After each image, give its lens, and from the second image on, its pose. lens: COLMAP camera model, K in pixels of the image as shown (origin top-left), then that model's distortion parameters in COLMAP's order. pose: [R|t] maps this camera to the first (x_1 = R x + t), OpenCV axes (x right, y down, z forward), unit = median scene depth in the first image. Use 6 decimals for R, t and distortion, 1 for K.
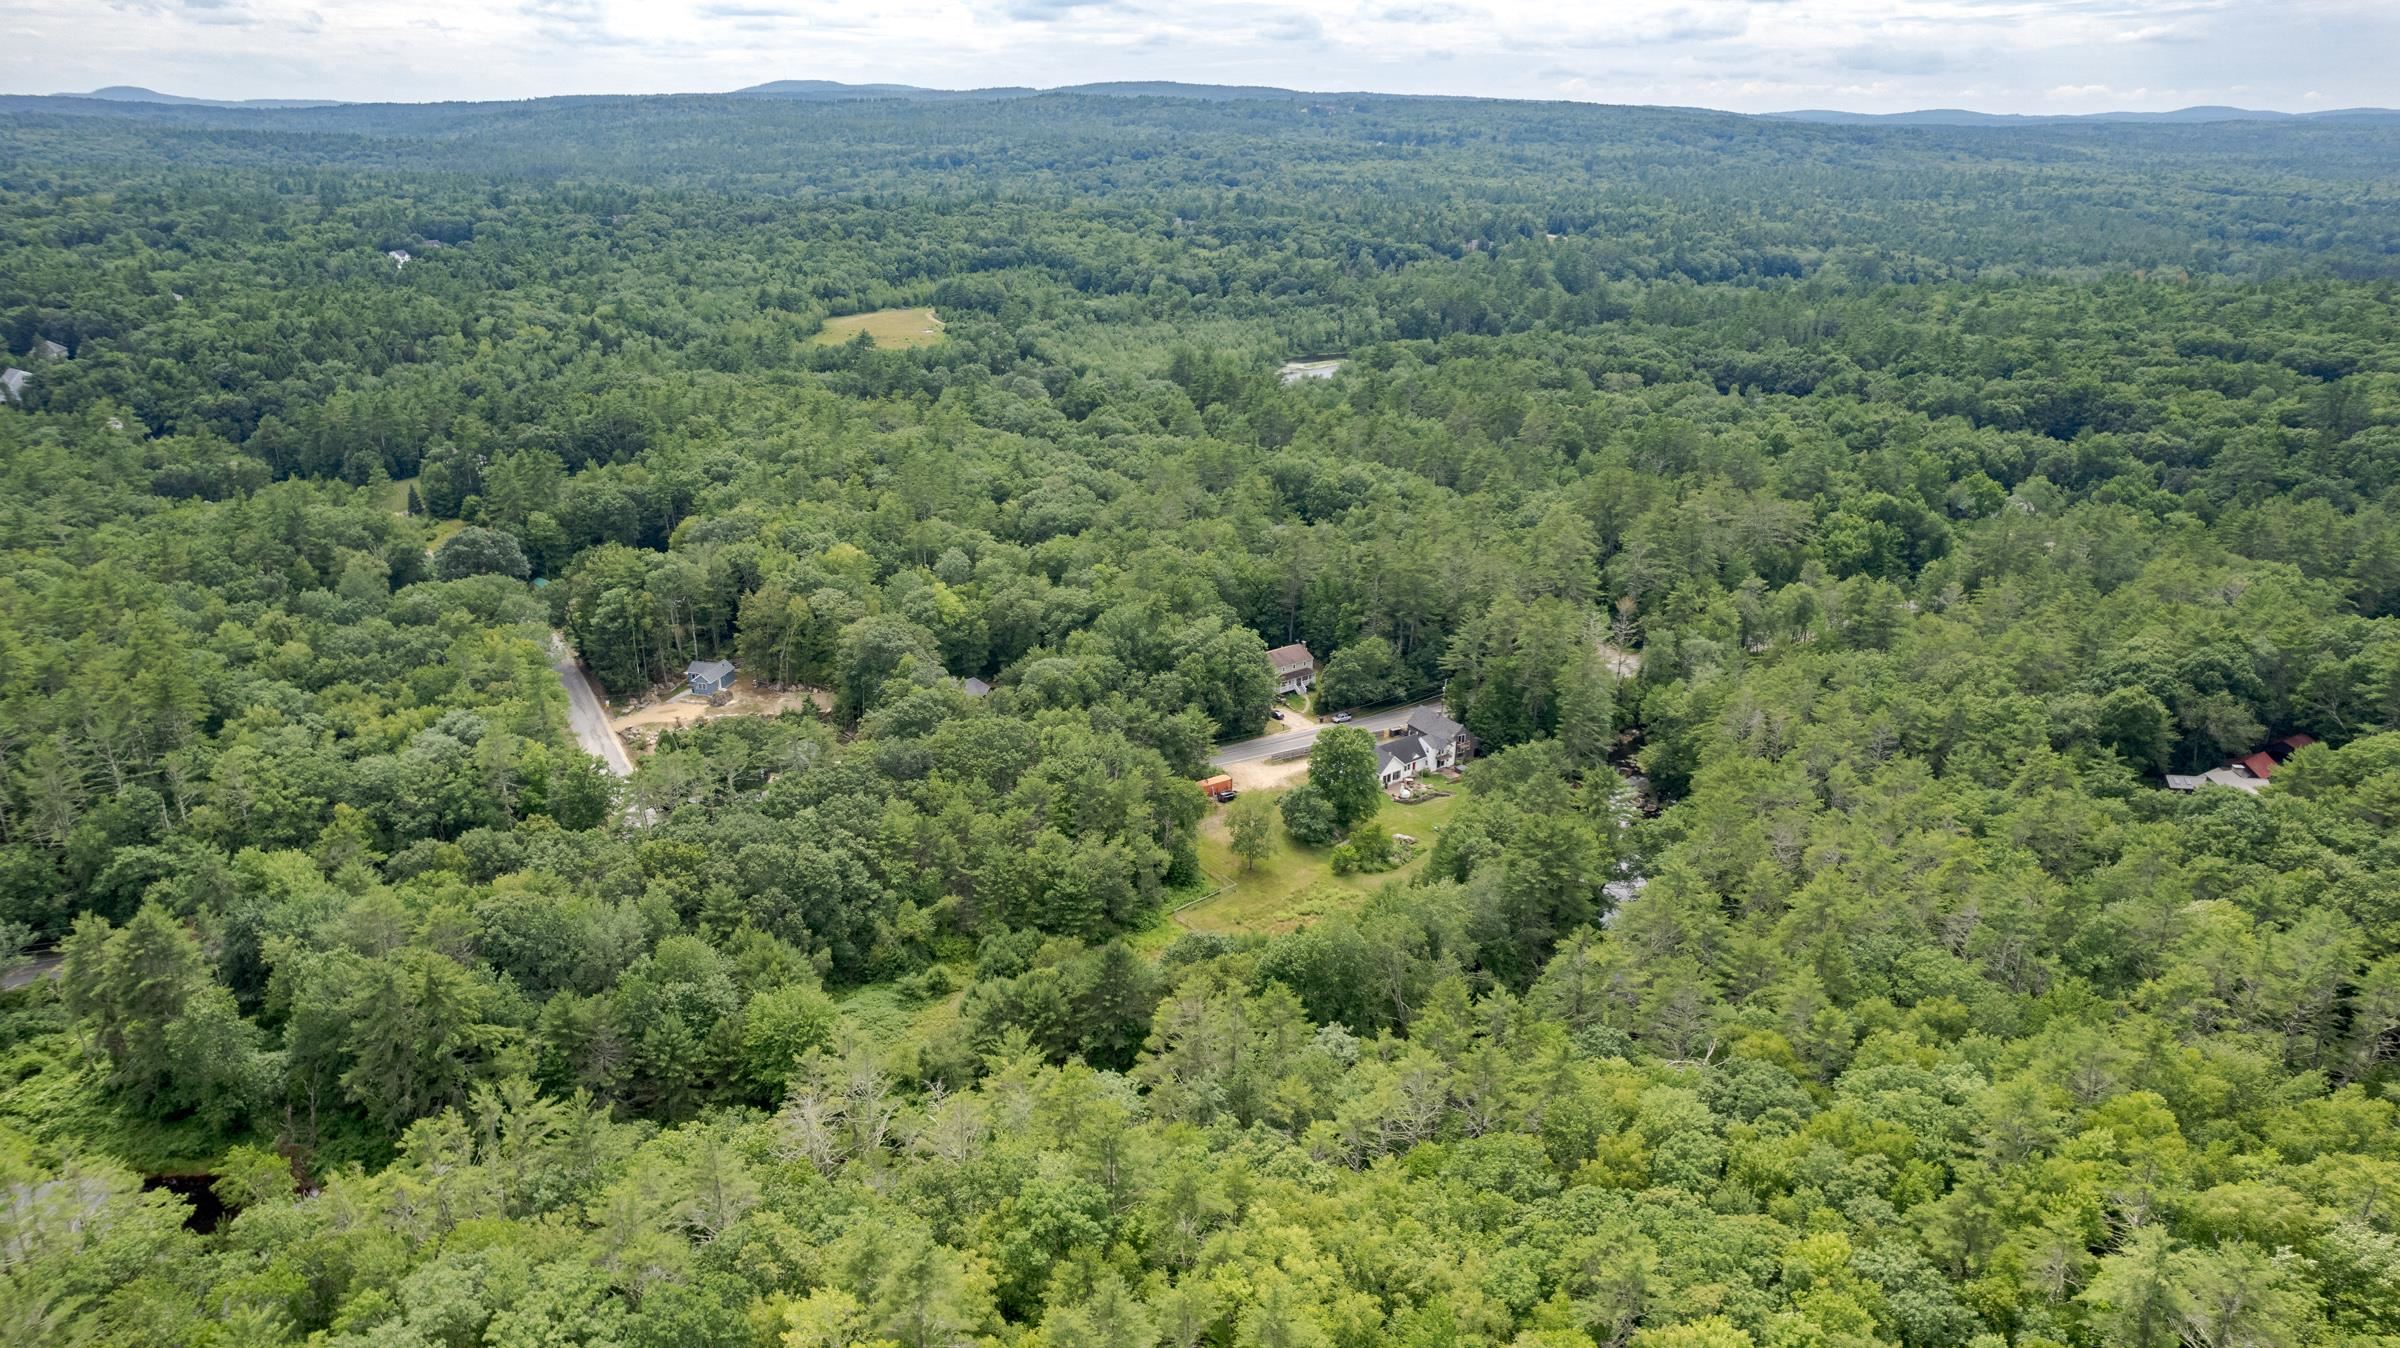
lens RADIAL K [[1566.1, 0, 1200.0], [0, 1566.1, 674.0], [0, 0, 1]] dist [-0.074108, 0.075017]
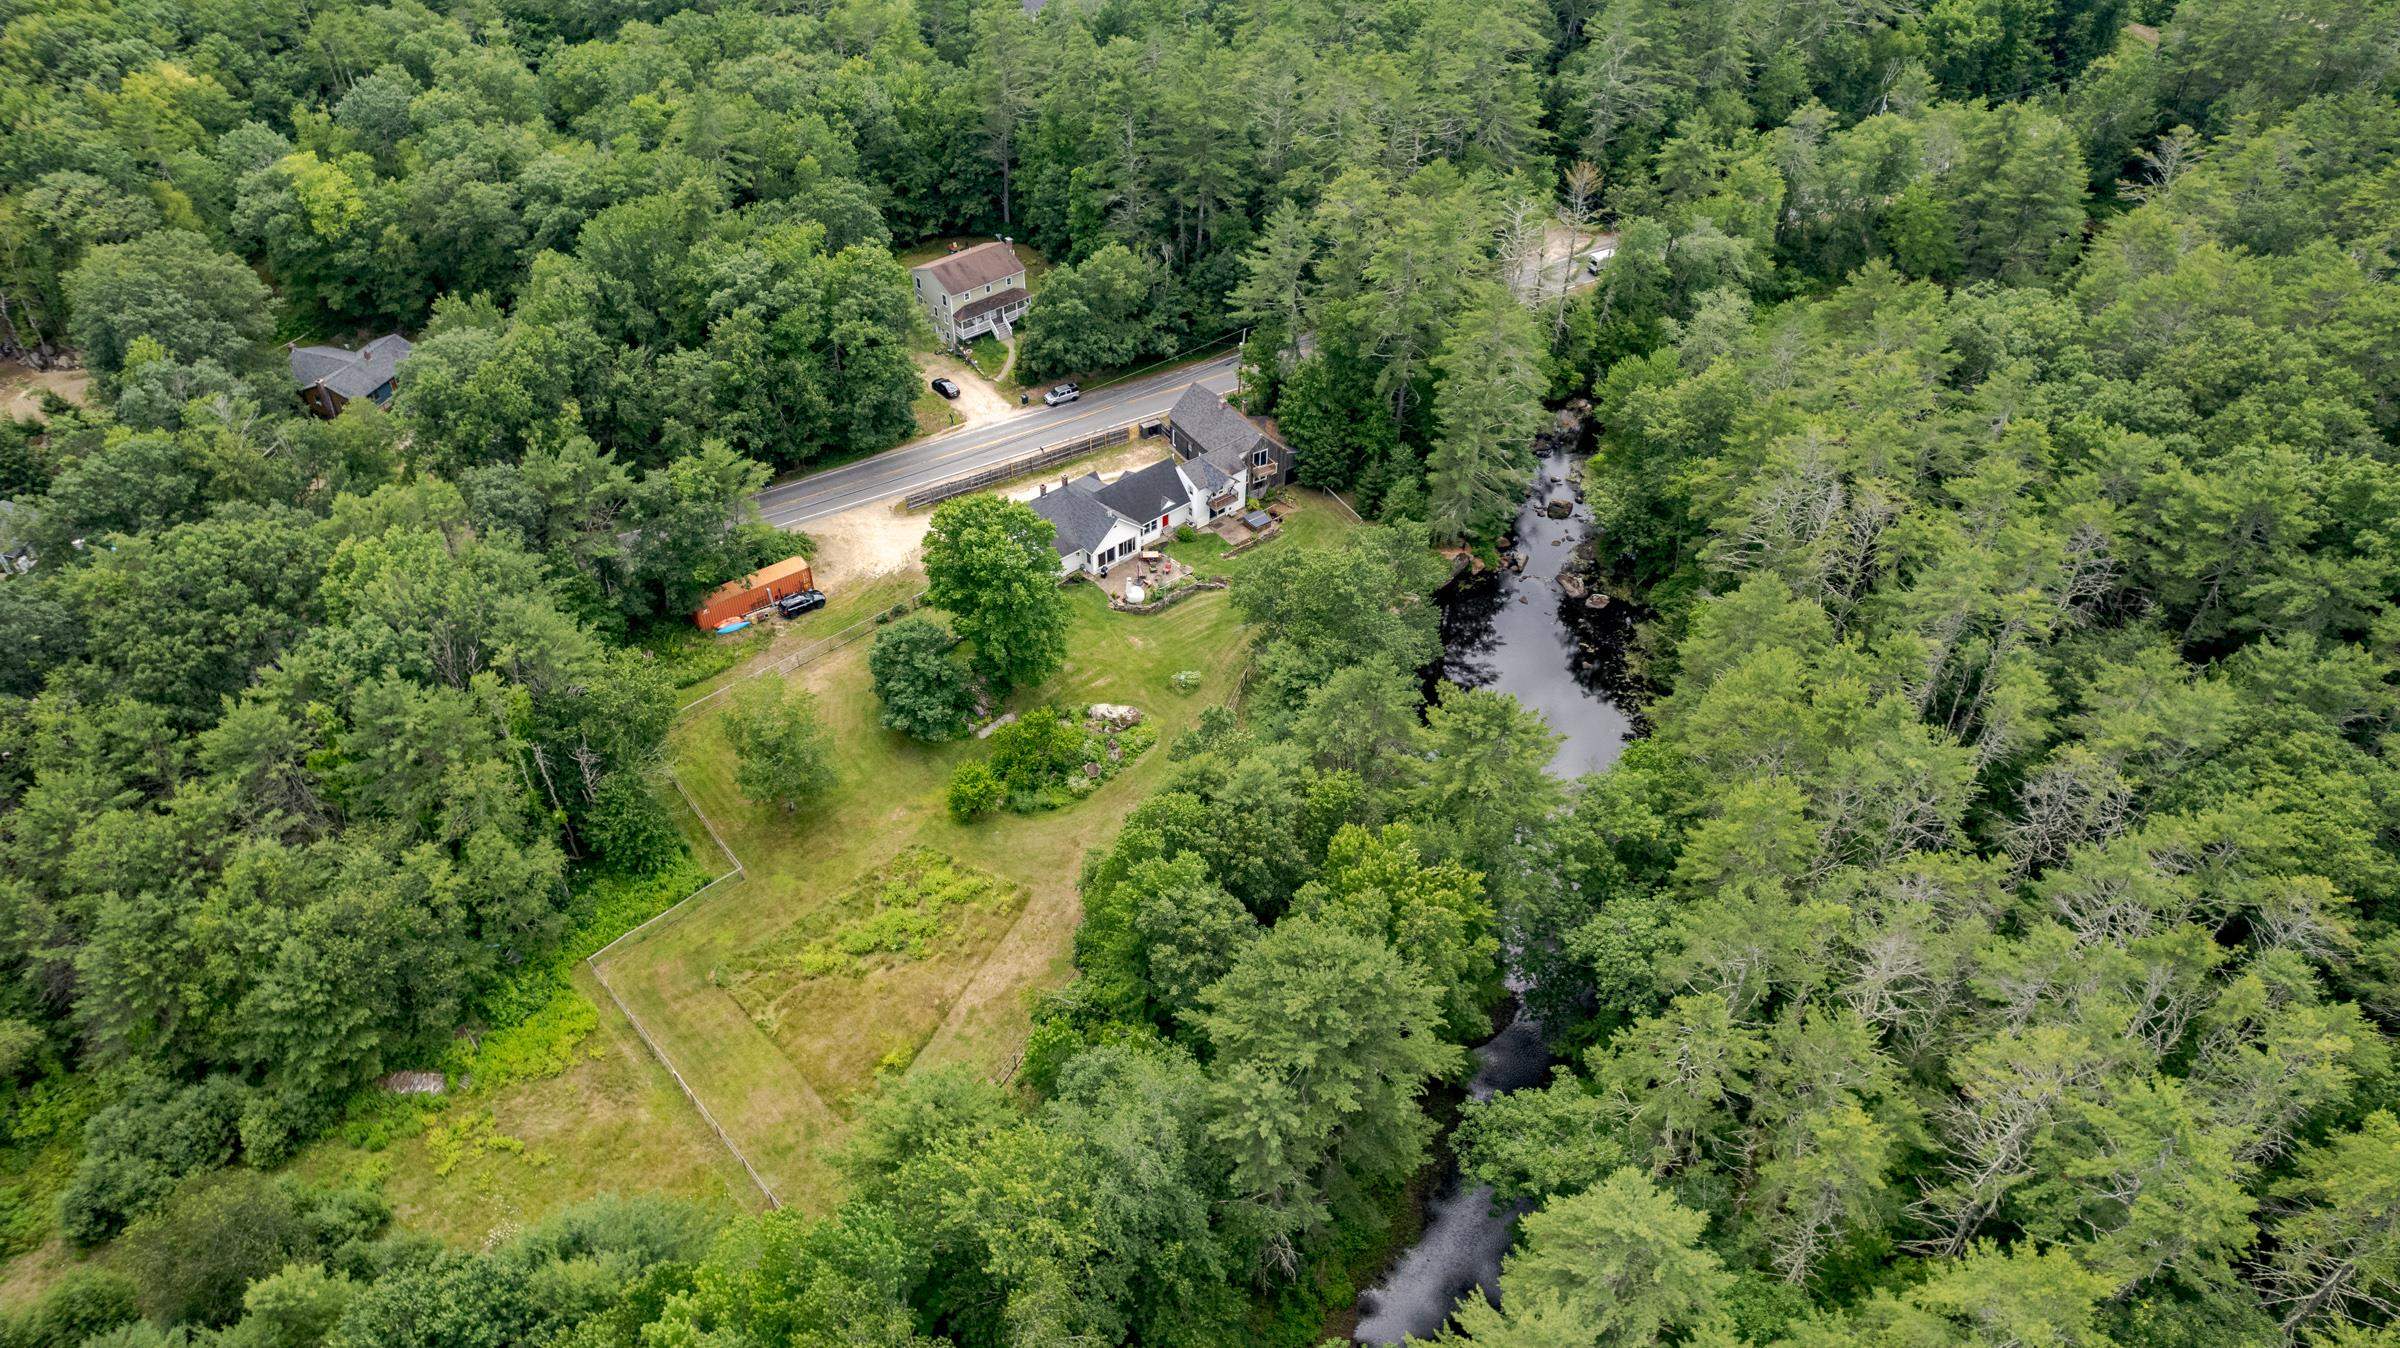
lens RADIAL K [[1566.1, 0, 1200.0], [0, 1566.1, 674.0], [0, 0, 1]] dist [-0.074108, 0.075017]
pose [[0.999474, -0.018095, 0.026929, 0.124131], [0.007391, 0.935184, 0.354085, -0.076346], [-0.031591, -0.353700, 0.934825, 0.445765]]
